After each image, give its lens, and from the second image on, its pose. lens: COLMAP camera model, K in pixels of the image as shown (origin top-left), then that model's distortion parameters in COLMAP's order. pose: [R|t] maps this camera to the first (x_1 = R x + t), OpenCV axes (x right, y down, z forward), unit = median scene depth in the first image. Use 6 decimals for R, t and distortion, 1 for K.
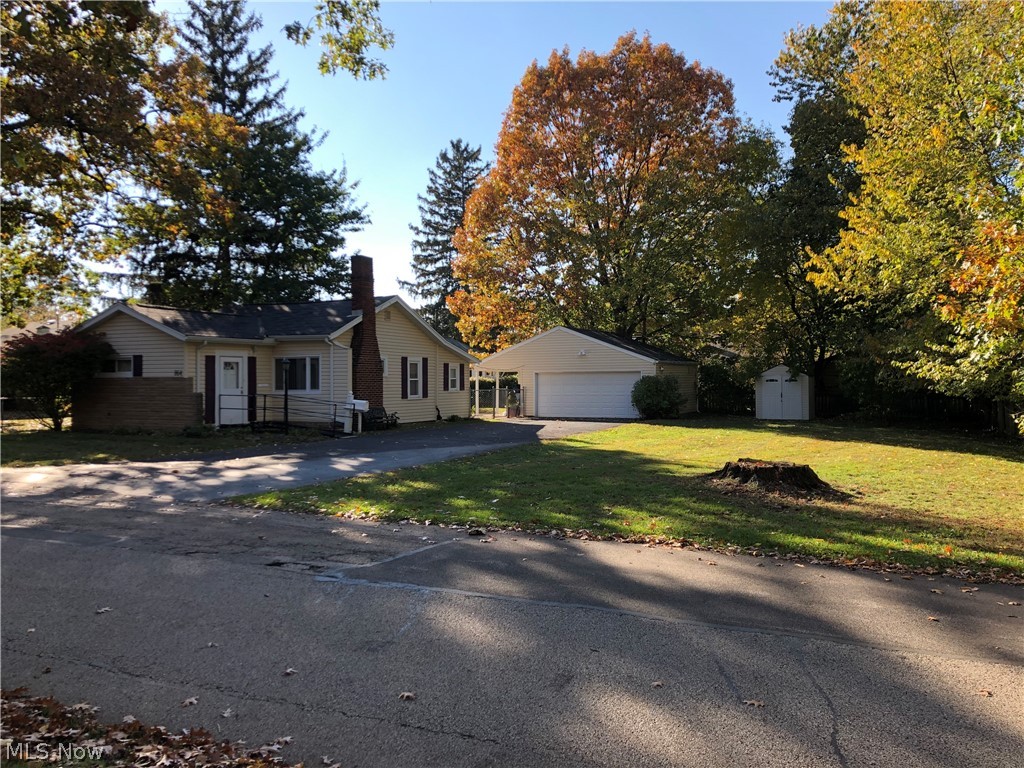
lens RADIAL K [[832.0, 0, 512.0], [0, 832.0, 384.0], [0, 0, 1]] dist [0.093157, -0.117218]
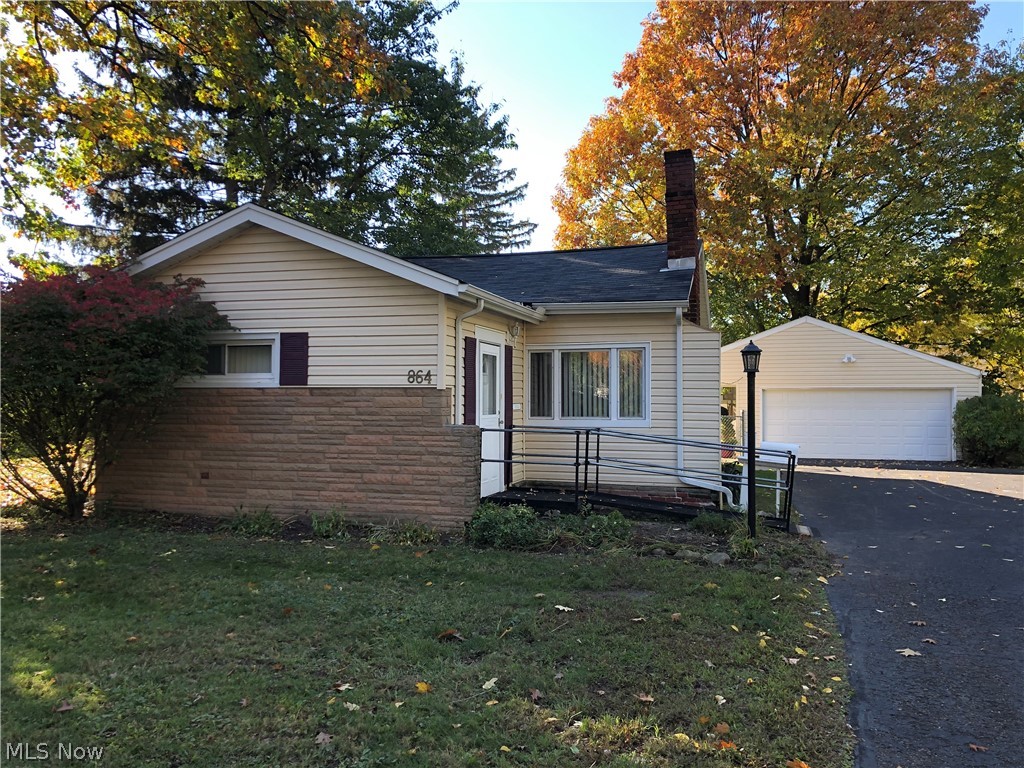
lens RADIAL K [[813.0, 0, 512.0], [0, 813.0, 384.0], [0, 0, 1]] dist [0.001695, -0.106949]
pose [[0.979819, 0.009693, 0.199650, -0.393239], [-0.004622, 0.999655, -0.025850, 0.000375], [-0.199831, 0.024405, 0.979526, 0.555698]]
